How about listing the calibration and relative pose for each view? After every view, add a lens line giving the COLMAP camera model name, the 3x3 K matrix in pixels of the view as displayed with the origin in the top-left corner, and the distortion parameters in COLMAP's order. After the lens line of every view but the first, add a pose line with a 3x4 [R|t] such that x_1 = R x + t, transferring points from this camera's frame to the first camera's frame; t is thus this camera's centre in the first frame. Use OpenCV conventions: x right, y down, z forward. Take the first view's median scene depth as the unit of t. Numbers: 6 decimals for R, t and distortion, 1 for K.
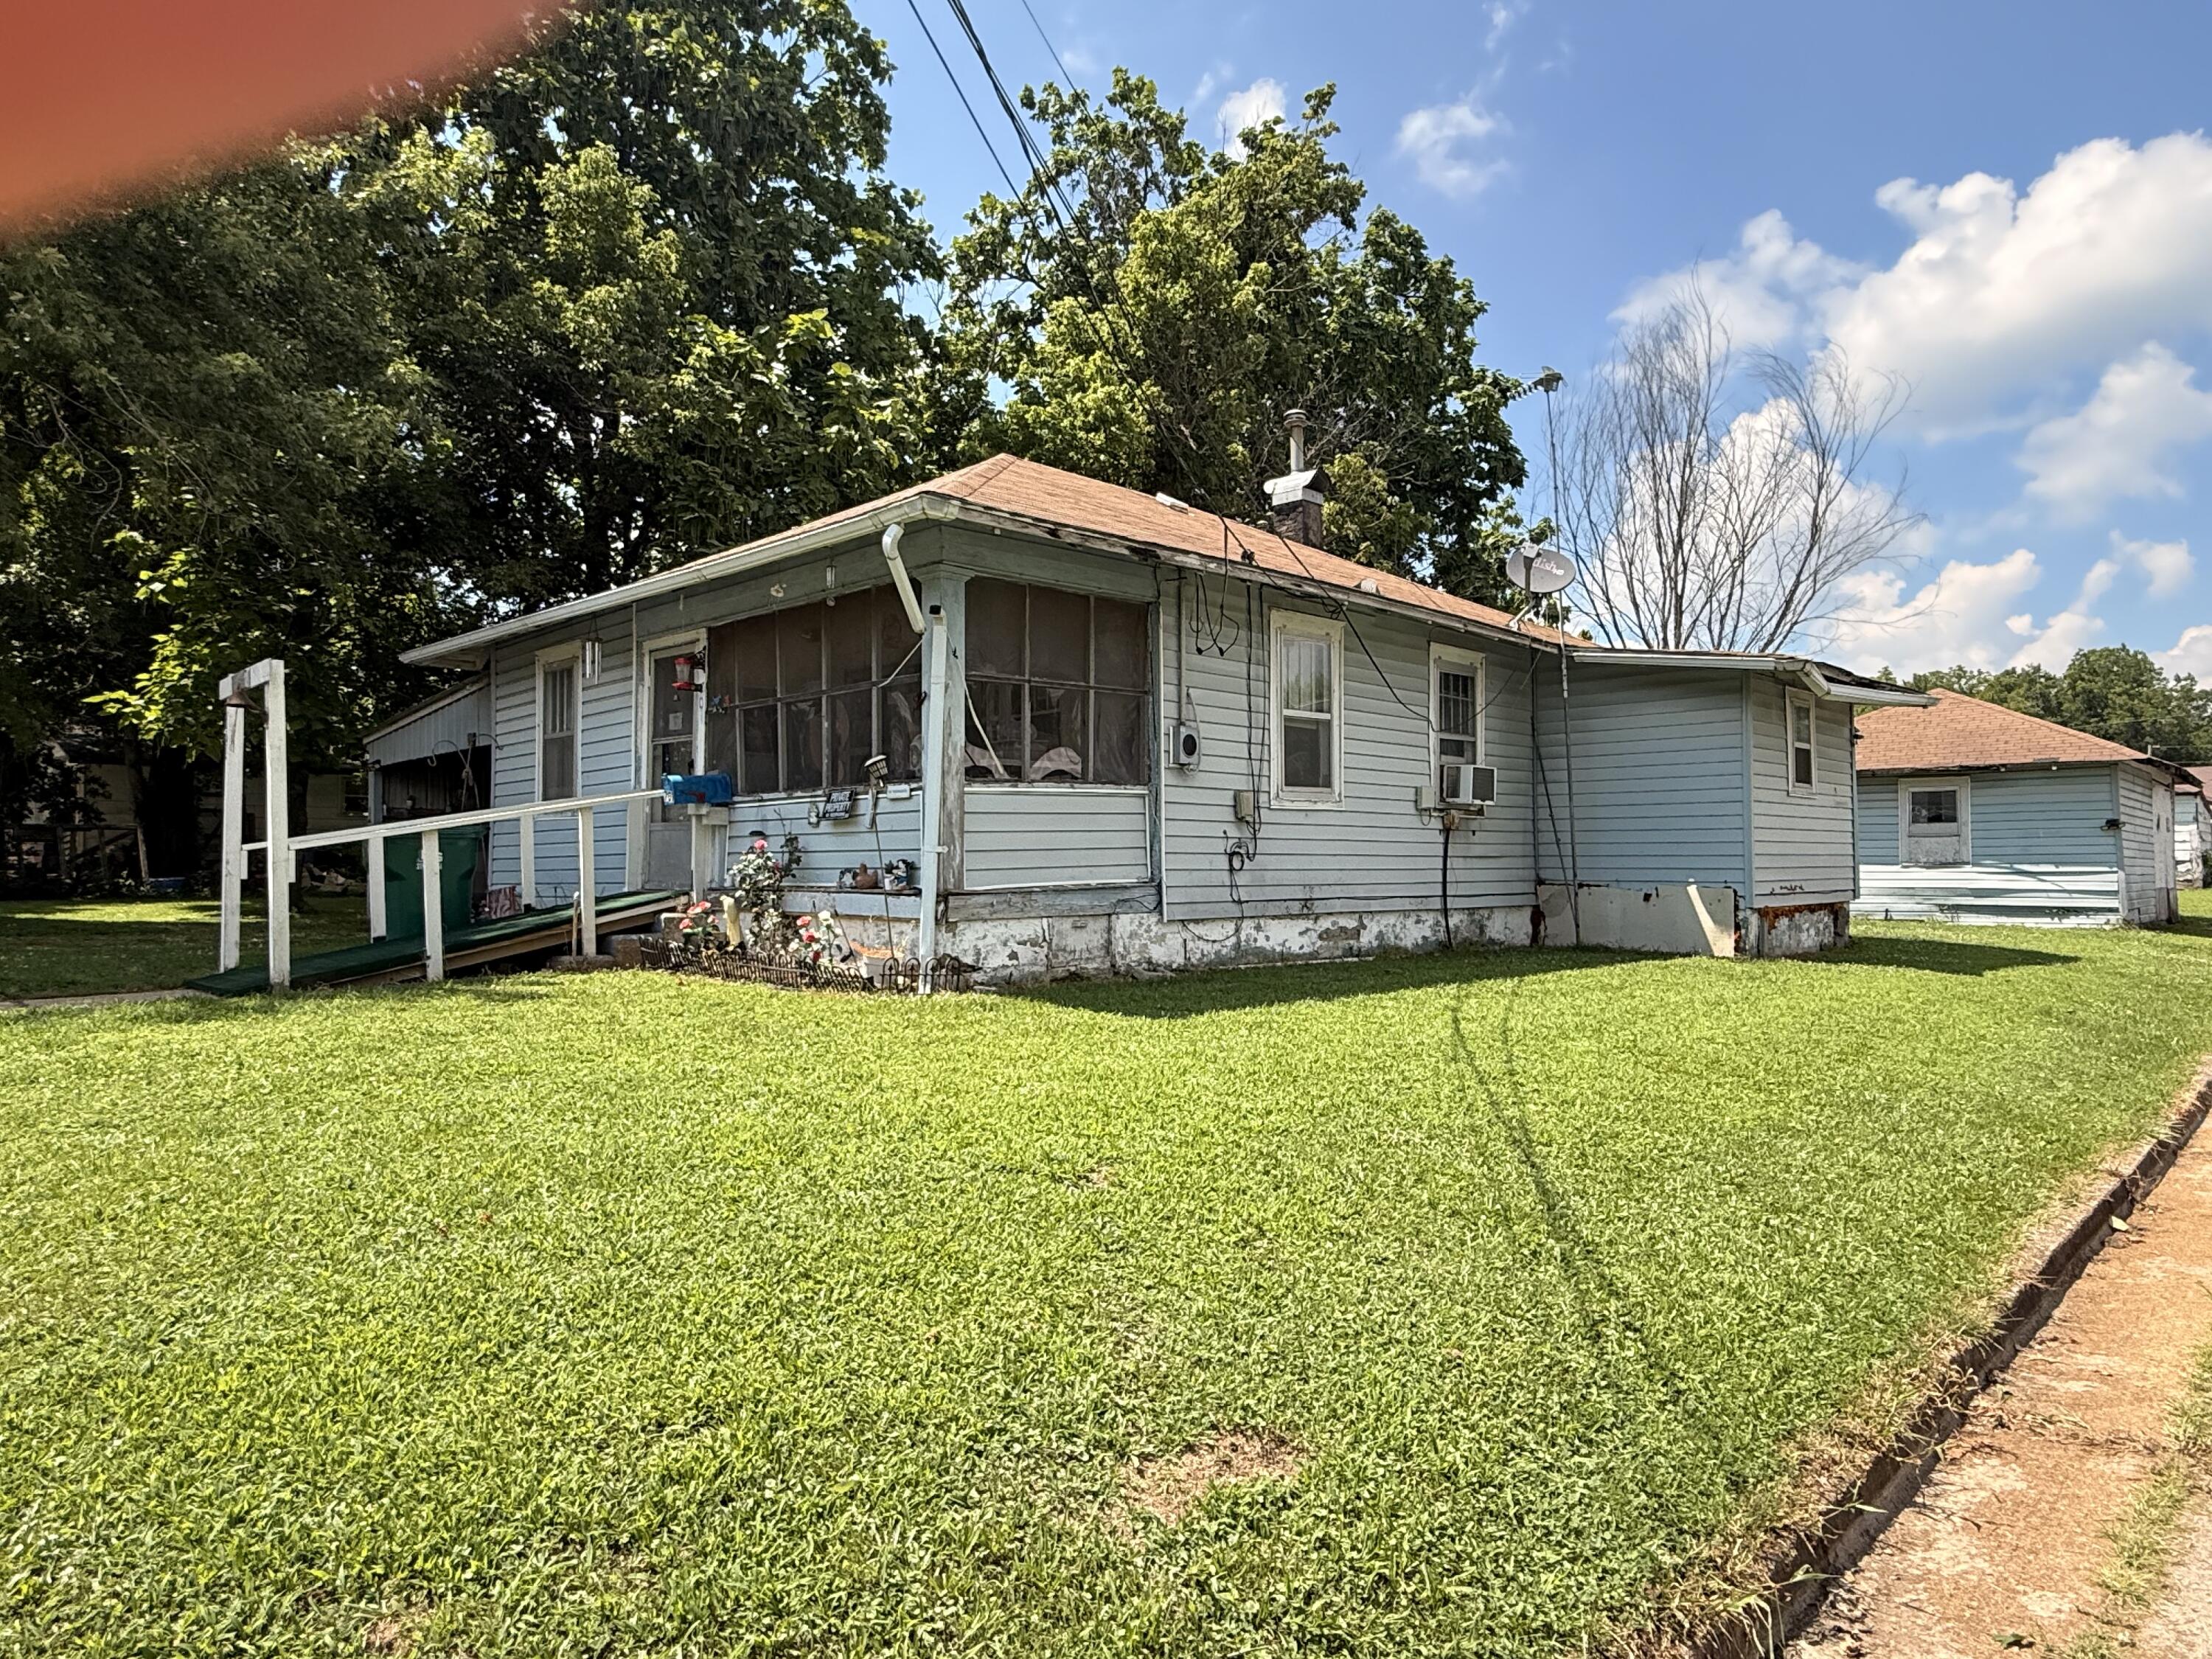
lens RADIAL K [[1354.5, 0, 1105.3], [0, 1354.5, 844.2], [0, 0, 1]] dist [-0.001422, -0.000176]
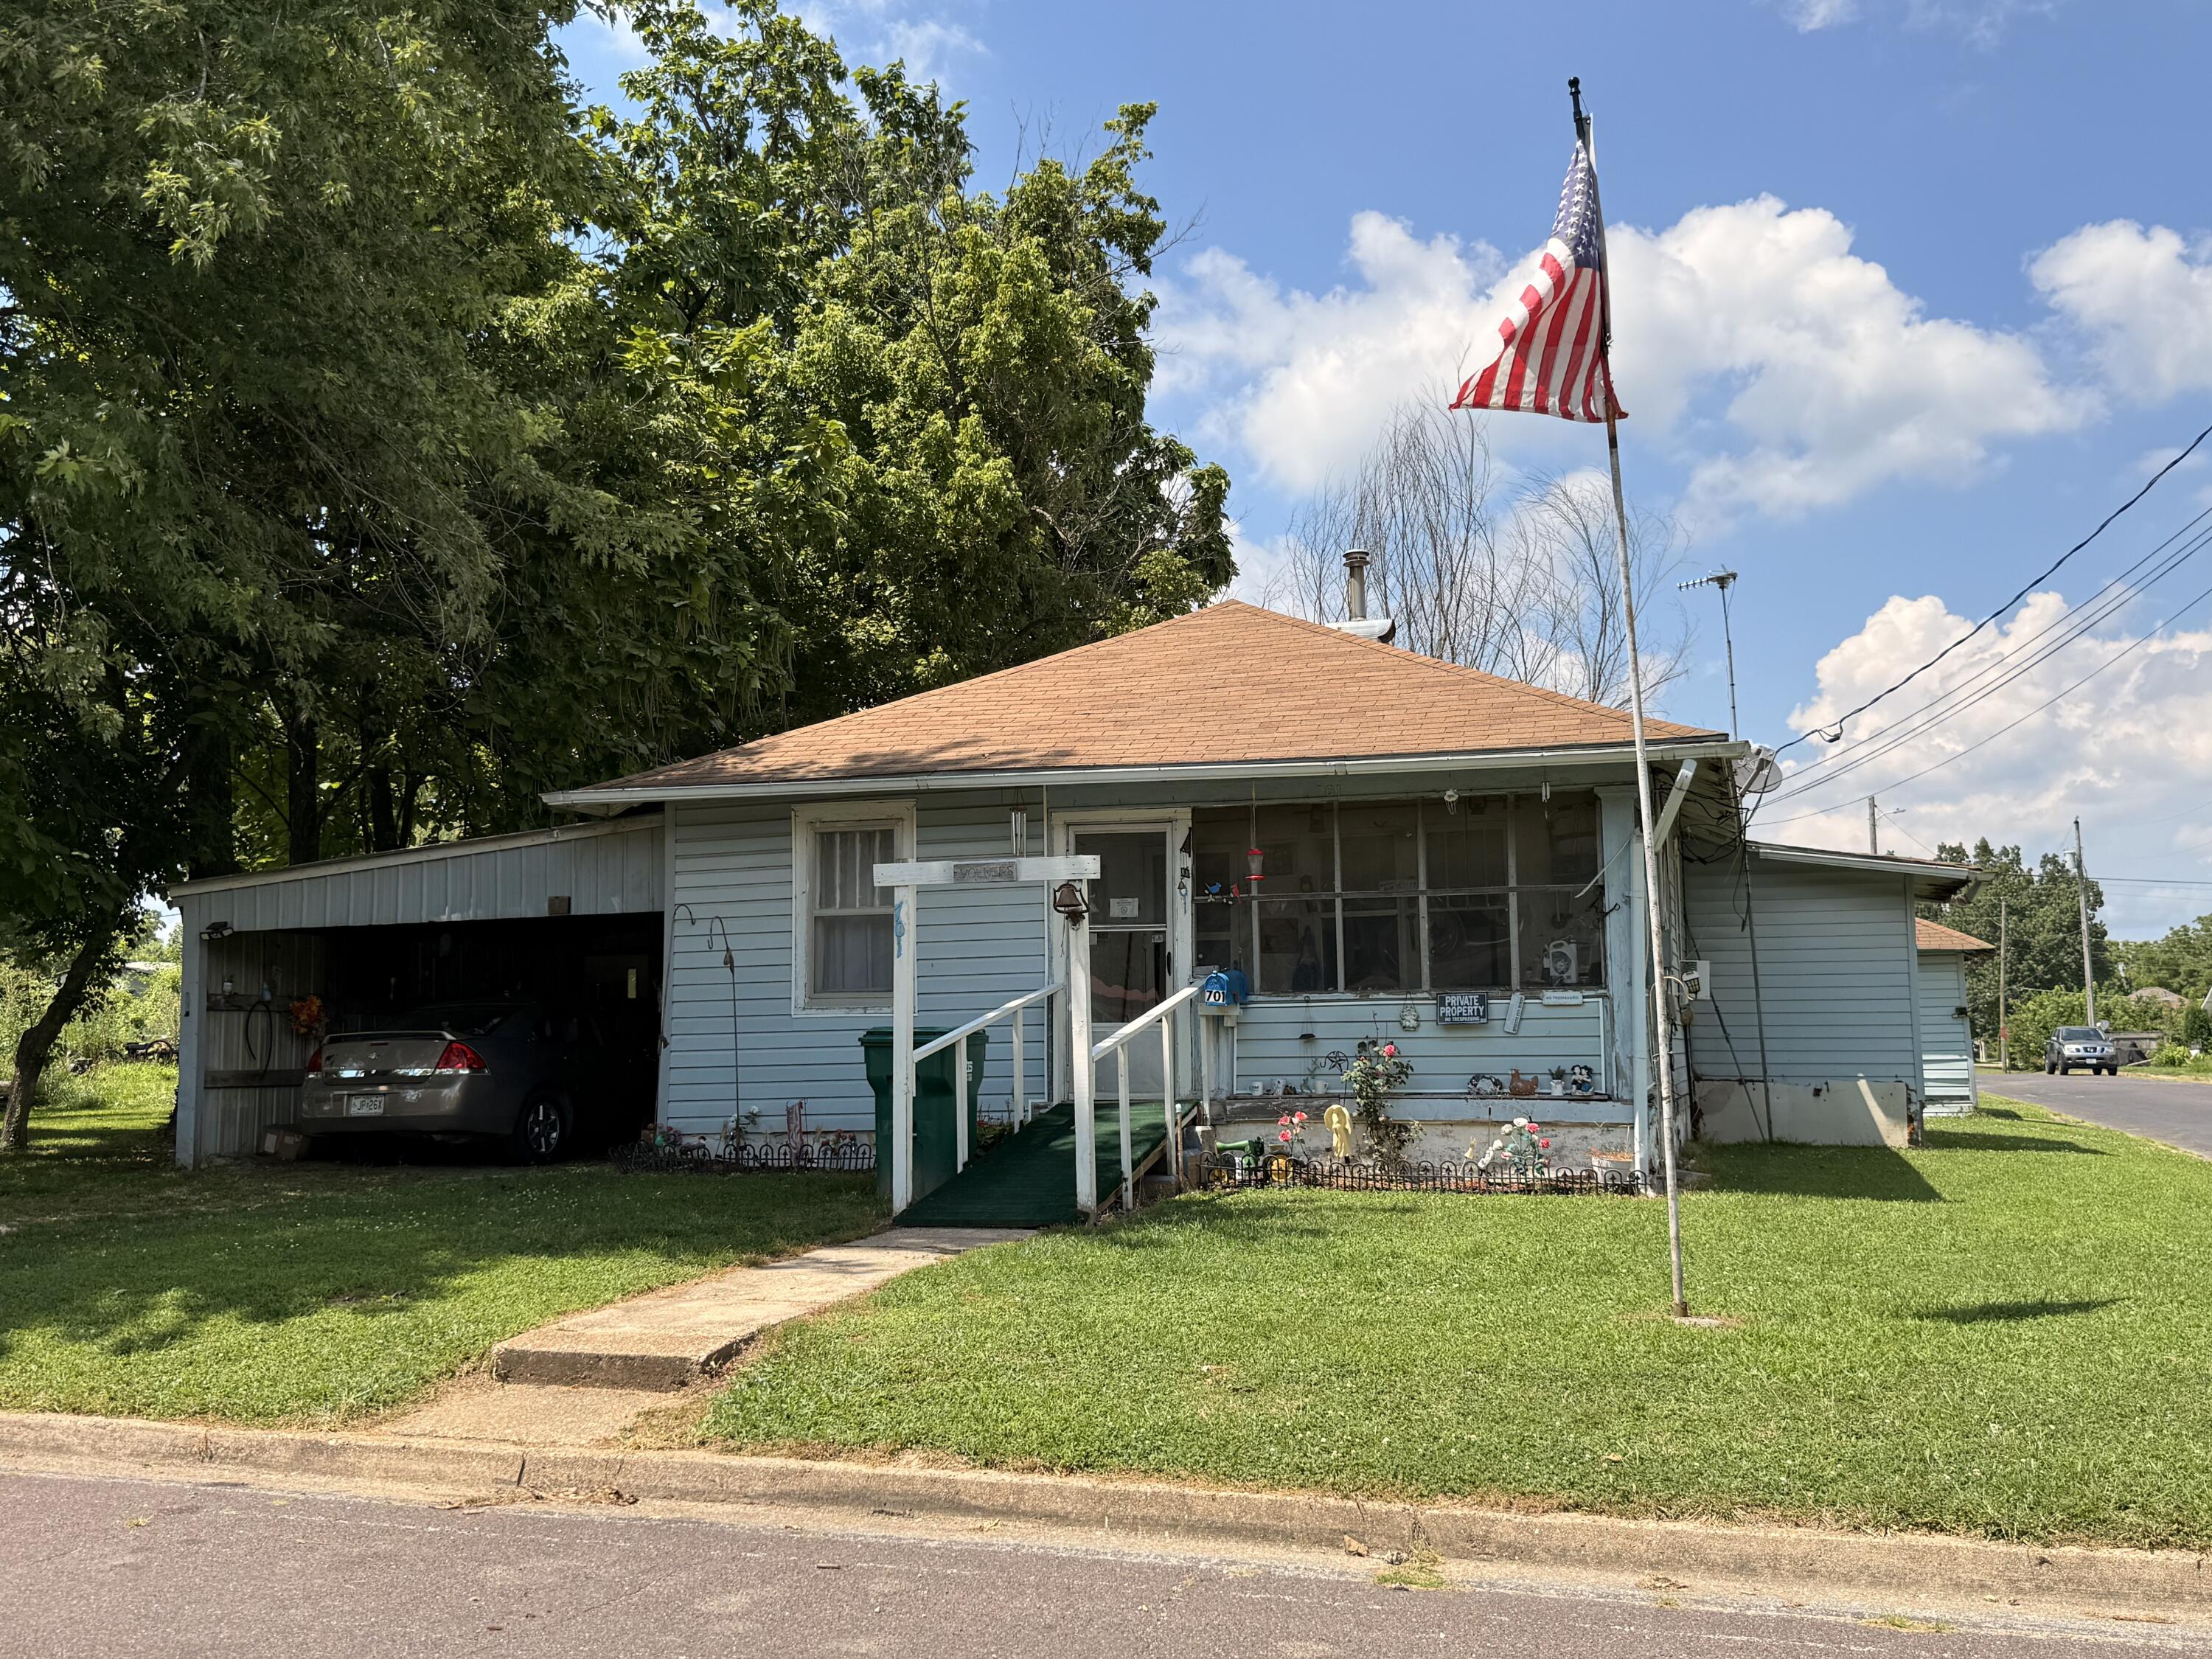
lens RADIAL K [[2086.3, 0, 1104.1], [0, 2086.3, 821.5], [0, 0, 1]] dist [0.017200, 0.000000]
pose [[0.894481, 0.044943, 0.444841, -1.006724], [-0.005270, 0.995926, -0.090021, -0.024209], [-0.447075, 0.078178, 0.891074, -0.219807]]
